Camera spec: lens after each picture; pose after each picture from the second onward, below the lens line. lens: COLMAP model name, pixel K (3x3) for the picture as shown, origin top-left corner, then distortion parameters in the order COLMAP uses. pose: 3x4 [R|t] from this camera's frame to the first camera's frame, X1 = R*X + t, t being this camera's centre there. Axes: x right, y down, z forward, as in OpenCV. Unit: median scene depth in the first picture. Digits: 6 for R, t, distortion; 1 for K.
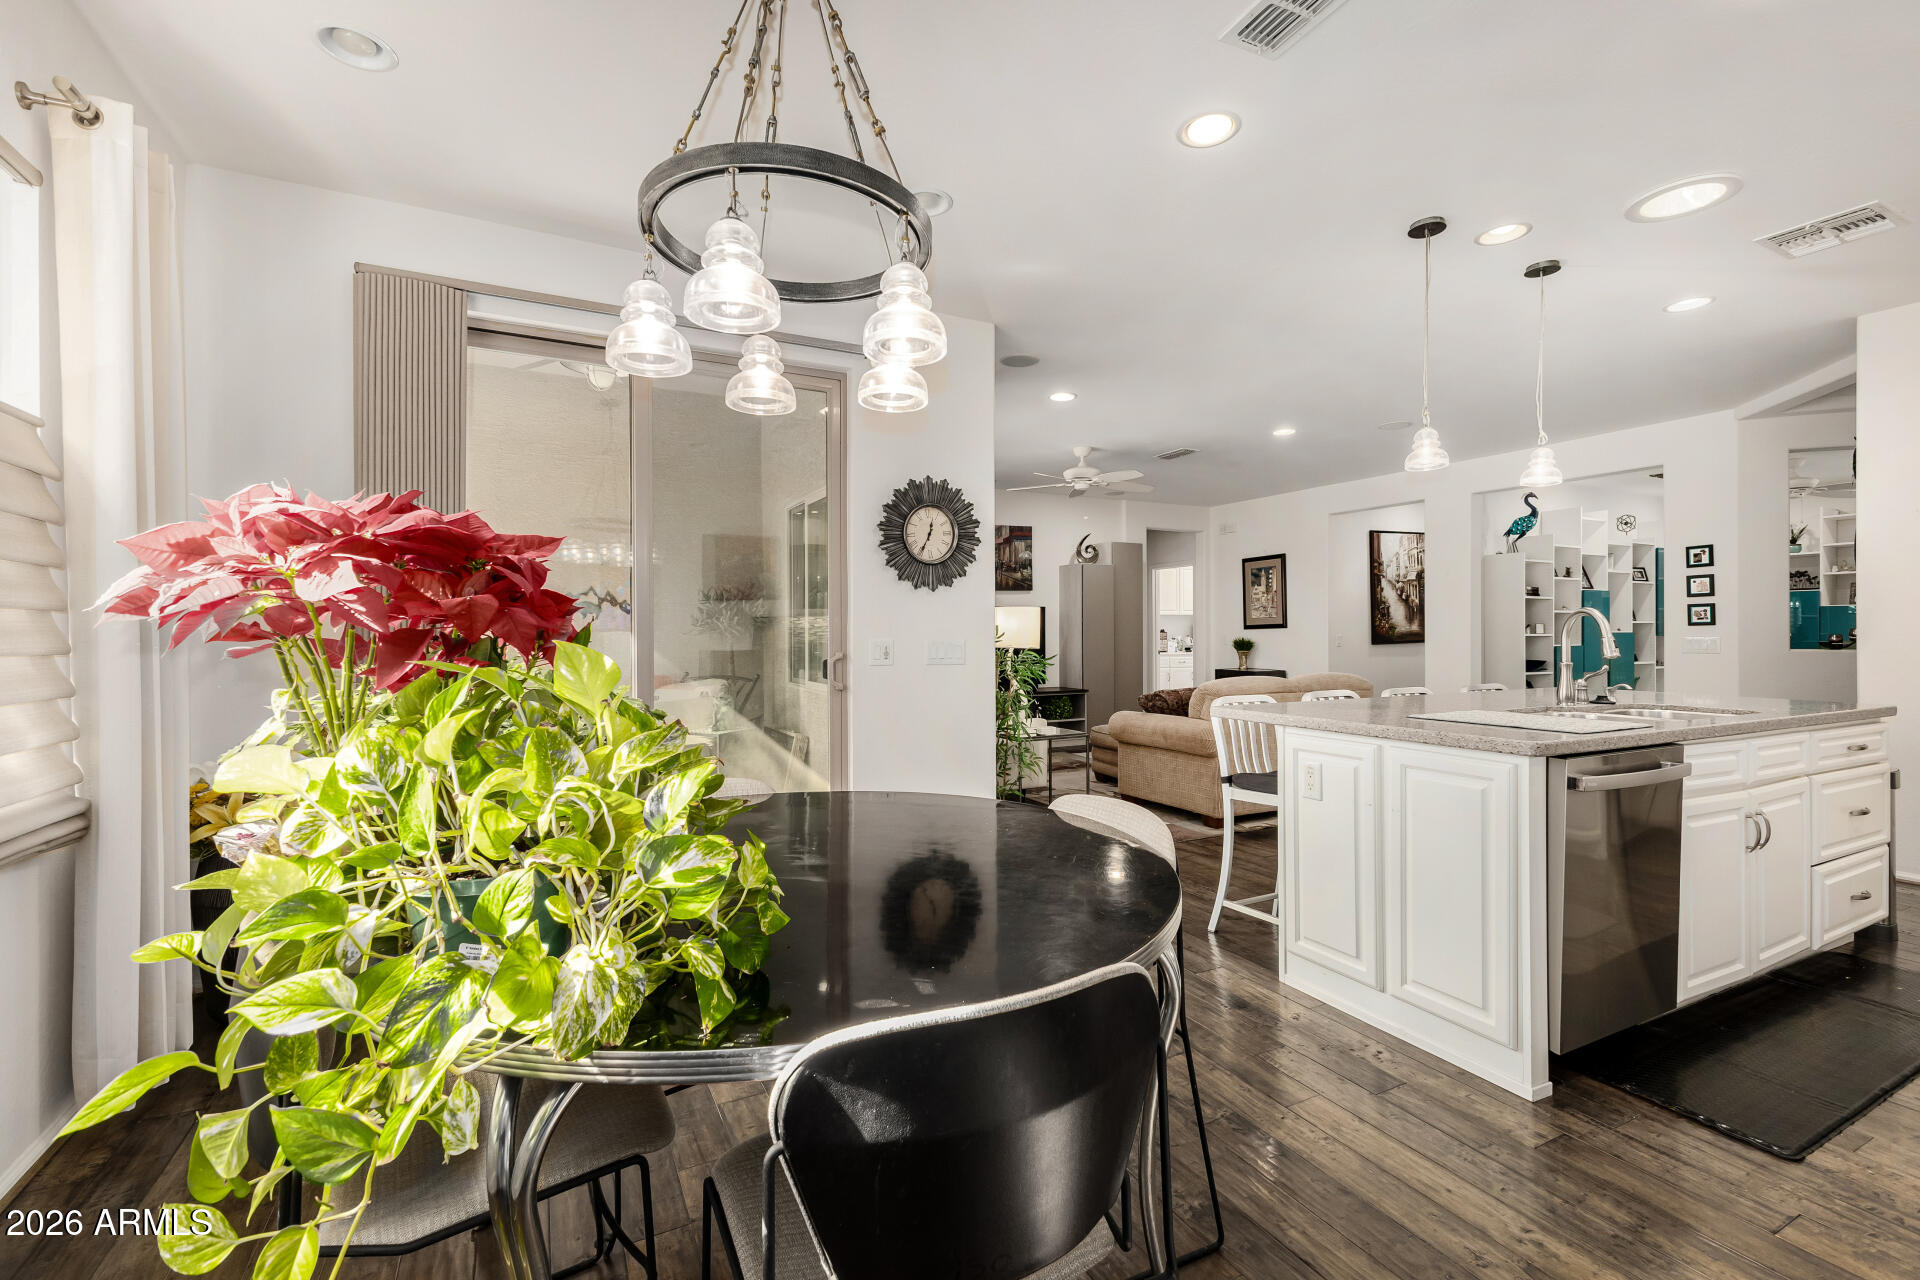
lens RADIAL K [[834.6, 0, 958.1], [0, 834.6, 635.9], [0, 0, 1]] dist [0.008346, -0.001198]
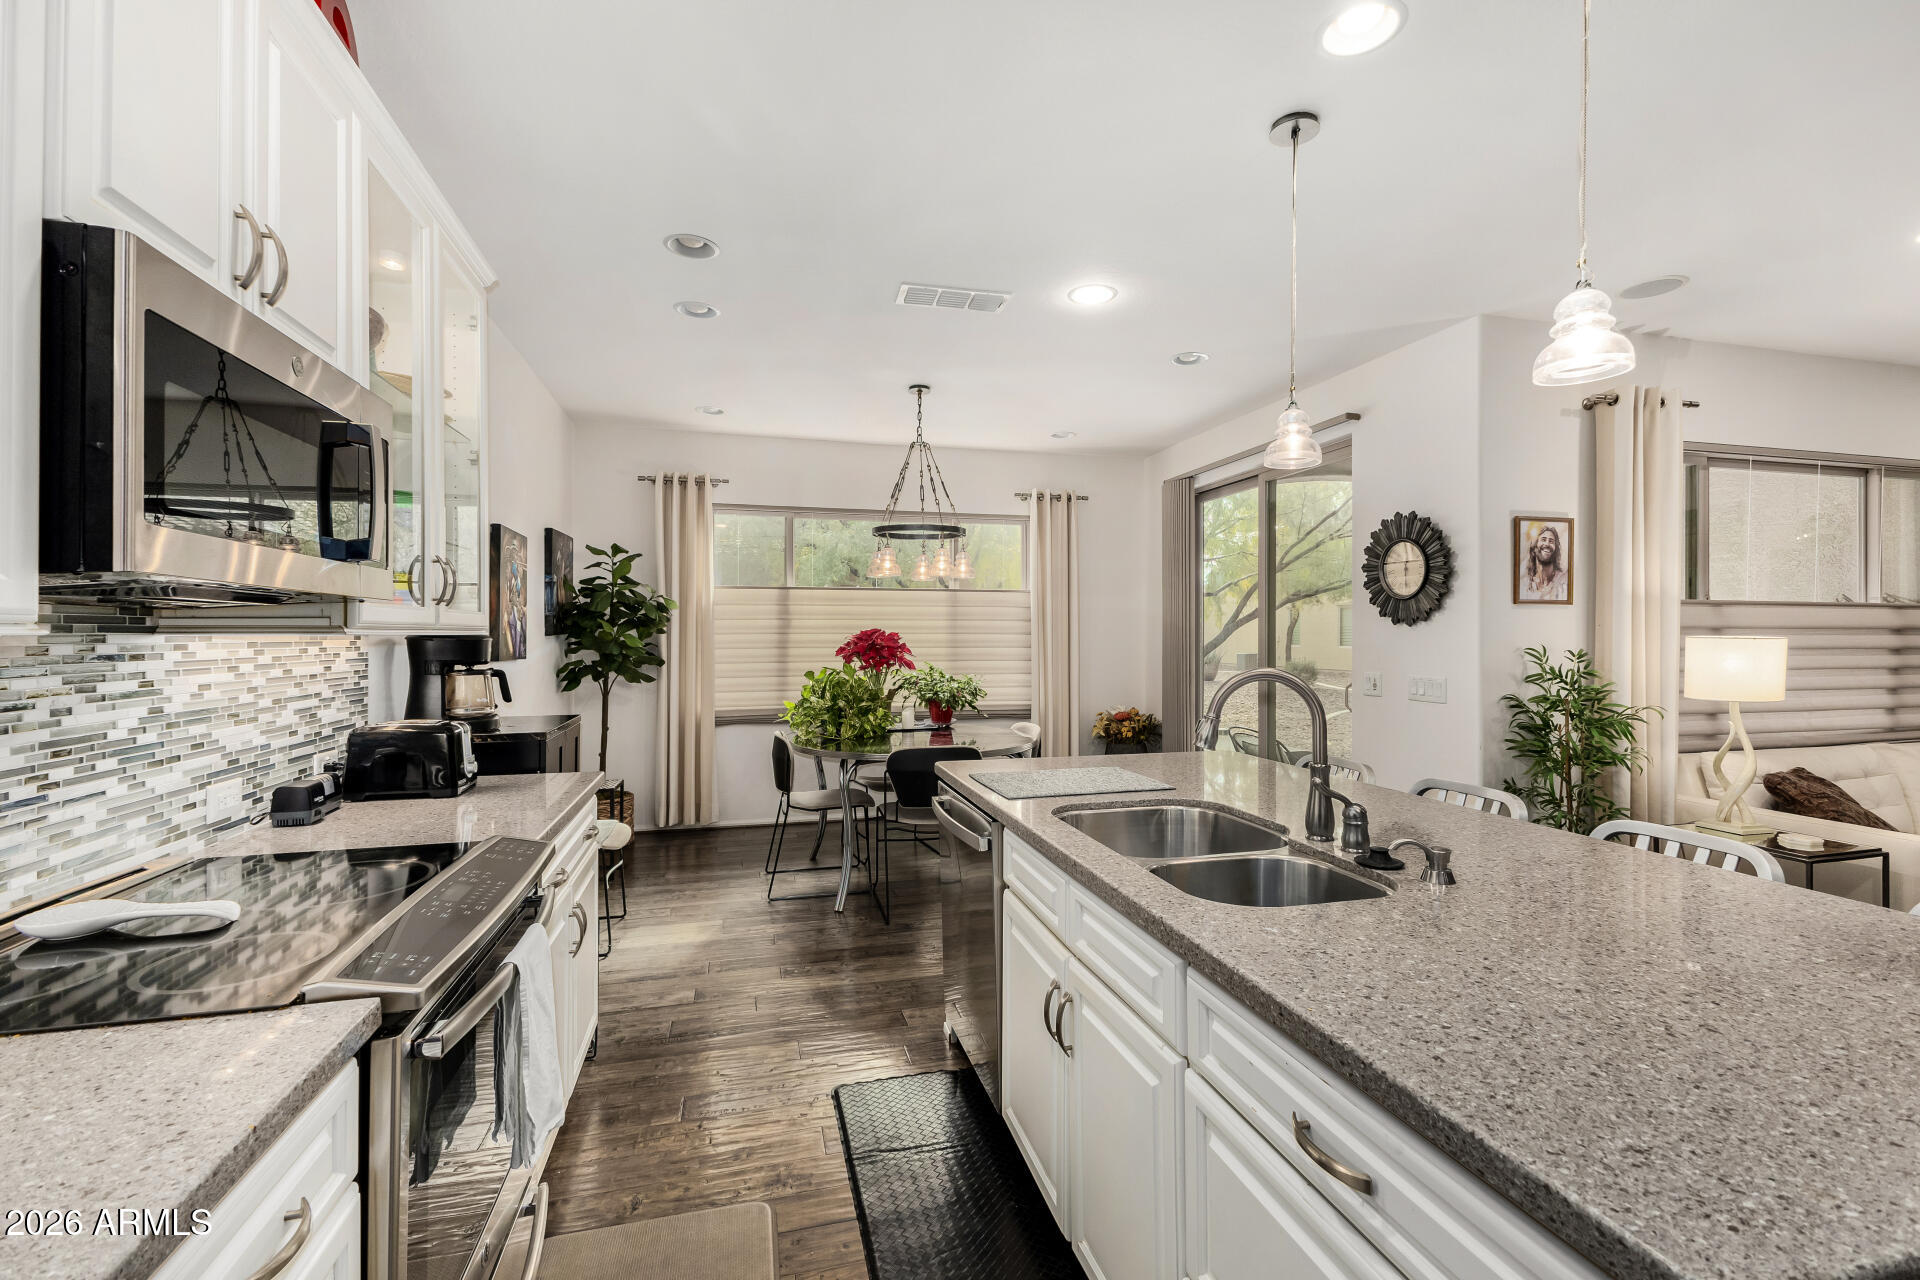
lens RADIAL K [[834.6, 0, 962.1], [0, 834.6, 633.6], [0, 0, 1]] dist [0.008346, -0.001198]
pose [[-0.223201, 0.001957, -0.974770, 0.463855], [-0.004427, 0.999986, 0.003021, -0.020013], [0.974762, 0.004989, -0.223189, 0.310324]]
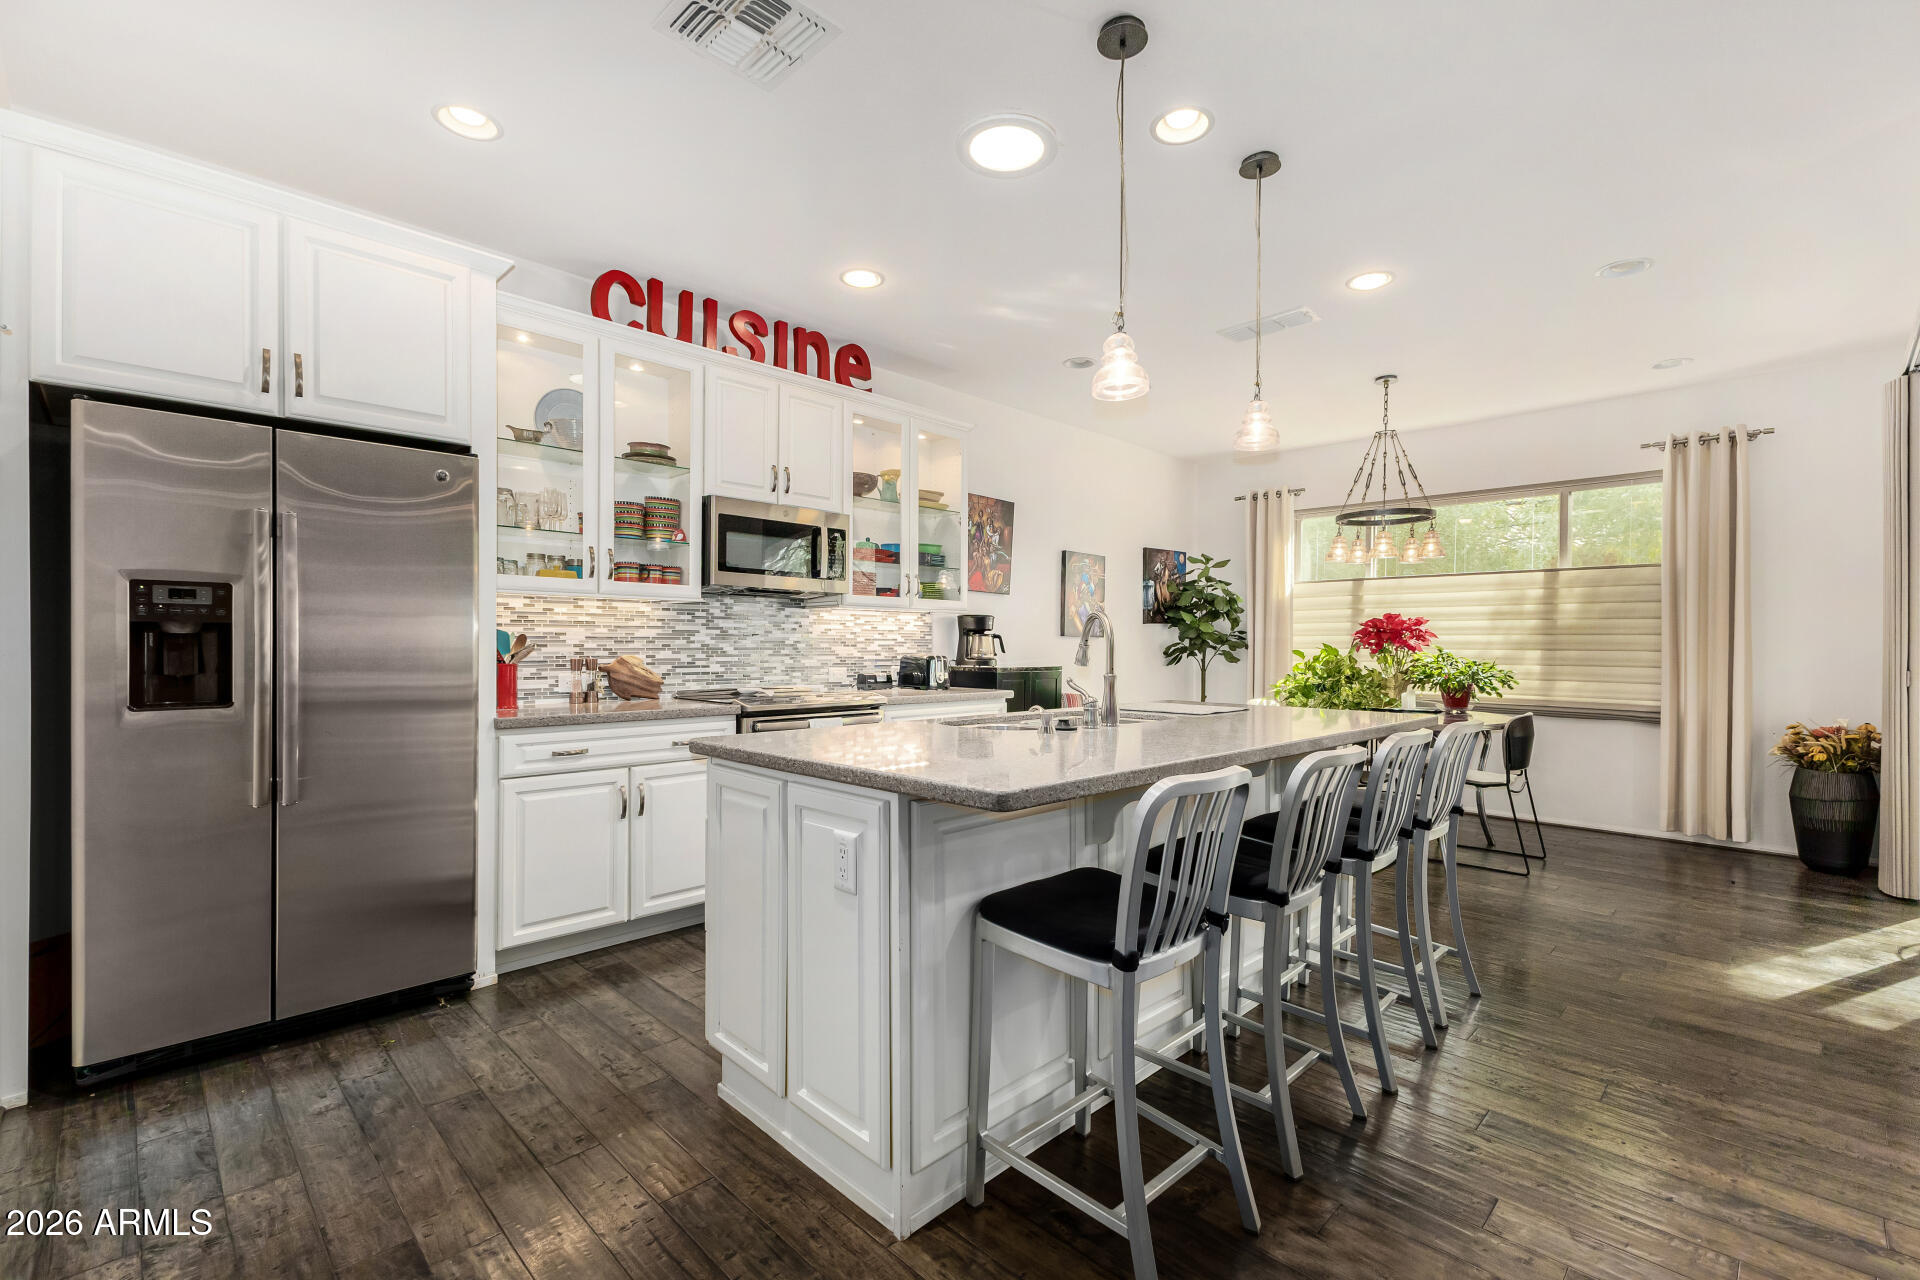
lens RADIAL K [[834.6, 0, 962.9], [0, 834.6, 654.5], [0, 0, 1]] dist [0.008346, -0.001198]
pose [[-0.954542, 0.000796, -0.298077, 0.388893], [-0.005312, 0.999792, 0.019681, -0.001945], [0.298031, 0.020370, -0.954339, 0.604730]]
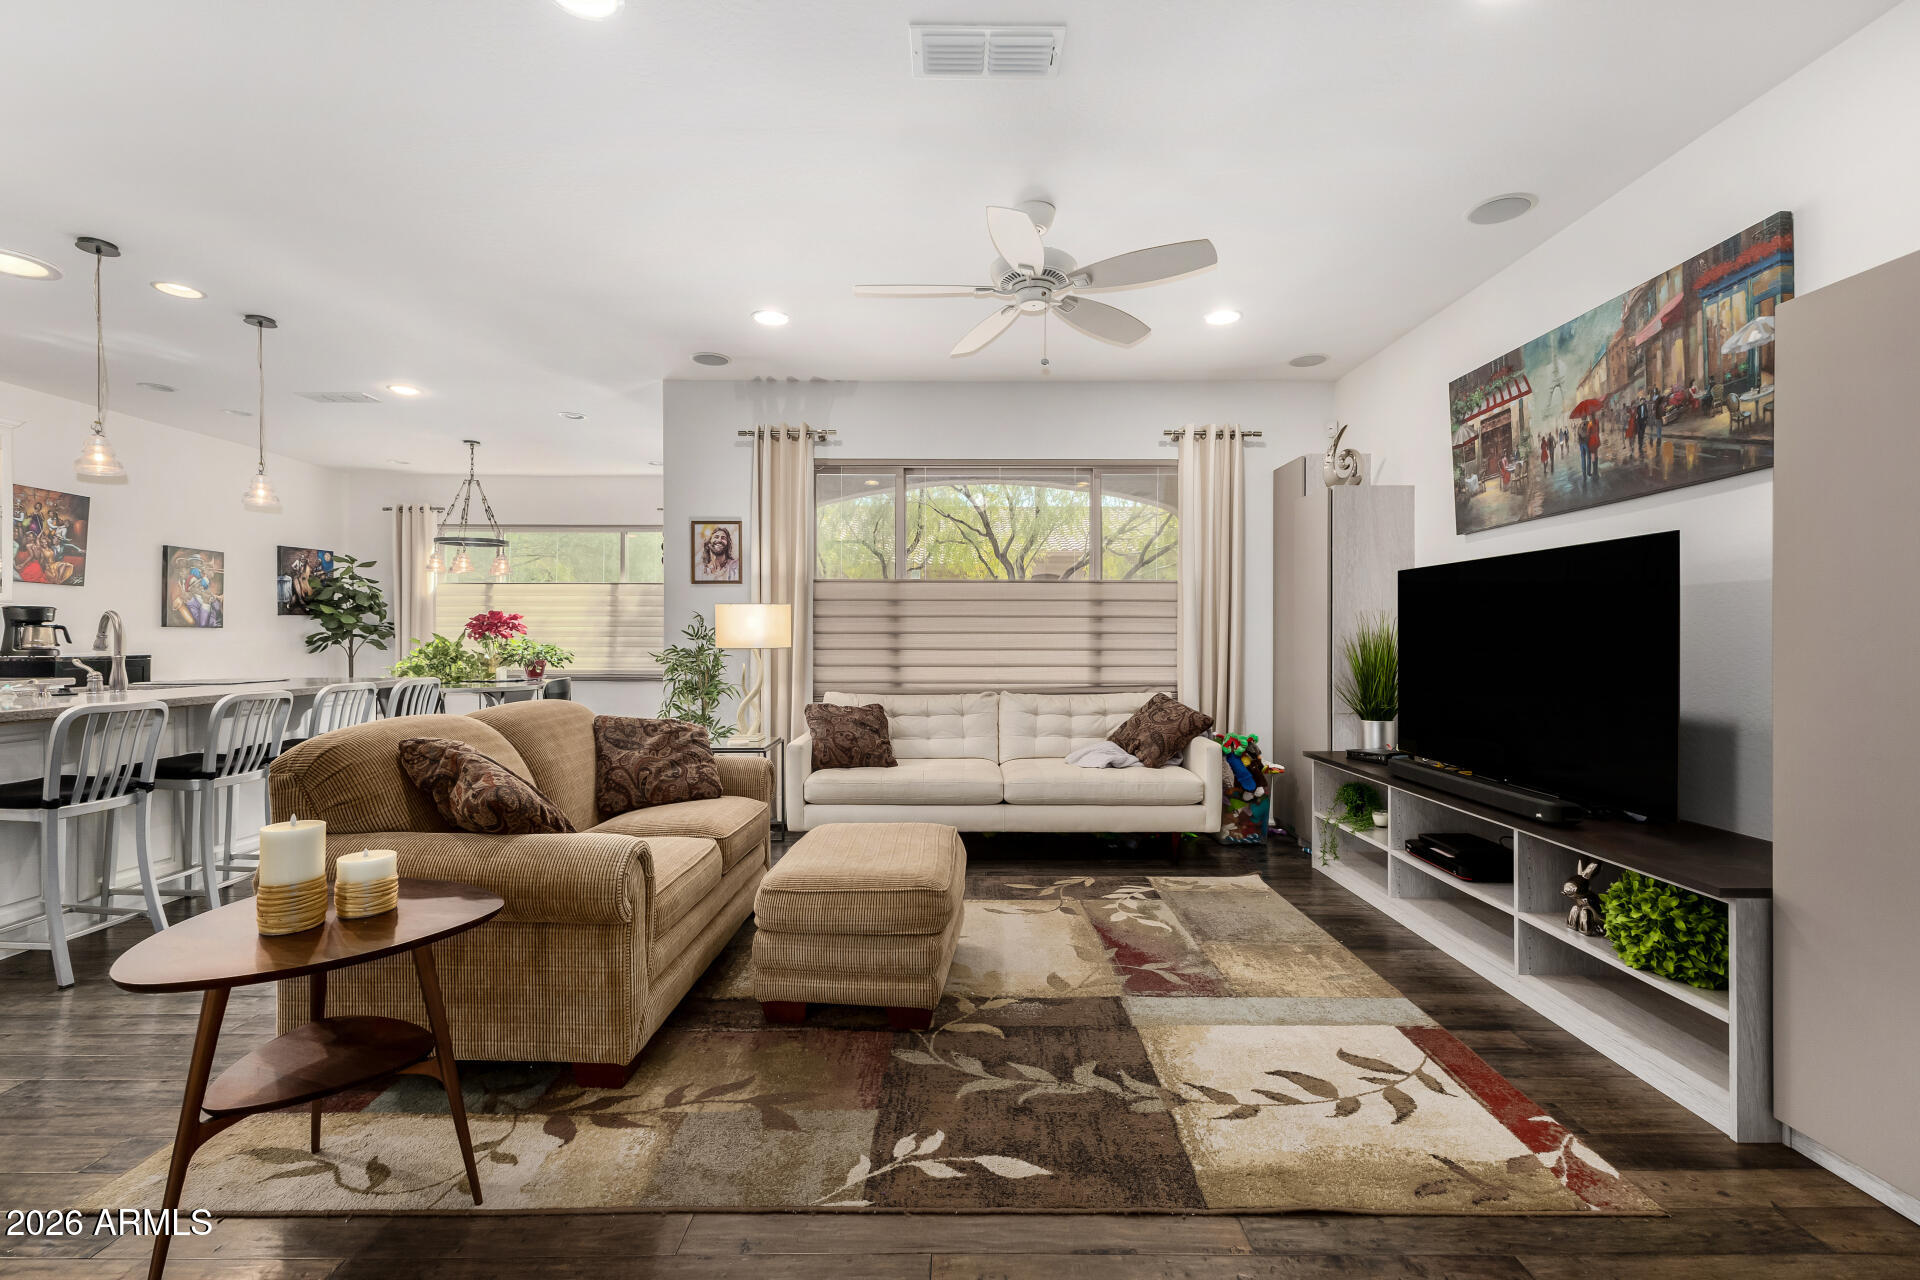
lens RADIAL K [[834.6, 0, 955.7], [0, 834.6, 630.8], [0, 0, 1]] dist [0.008346, -0.001198]
pose [[-0.461381, -0.001751, -0.887200, 0.430276], [-0.003138, 0.999995, -0.000341, -0.002676], [0.887196, 0.002627, -0.461385, 0.896598]]
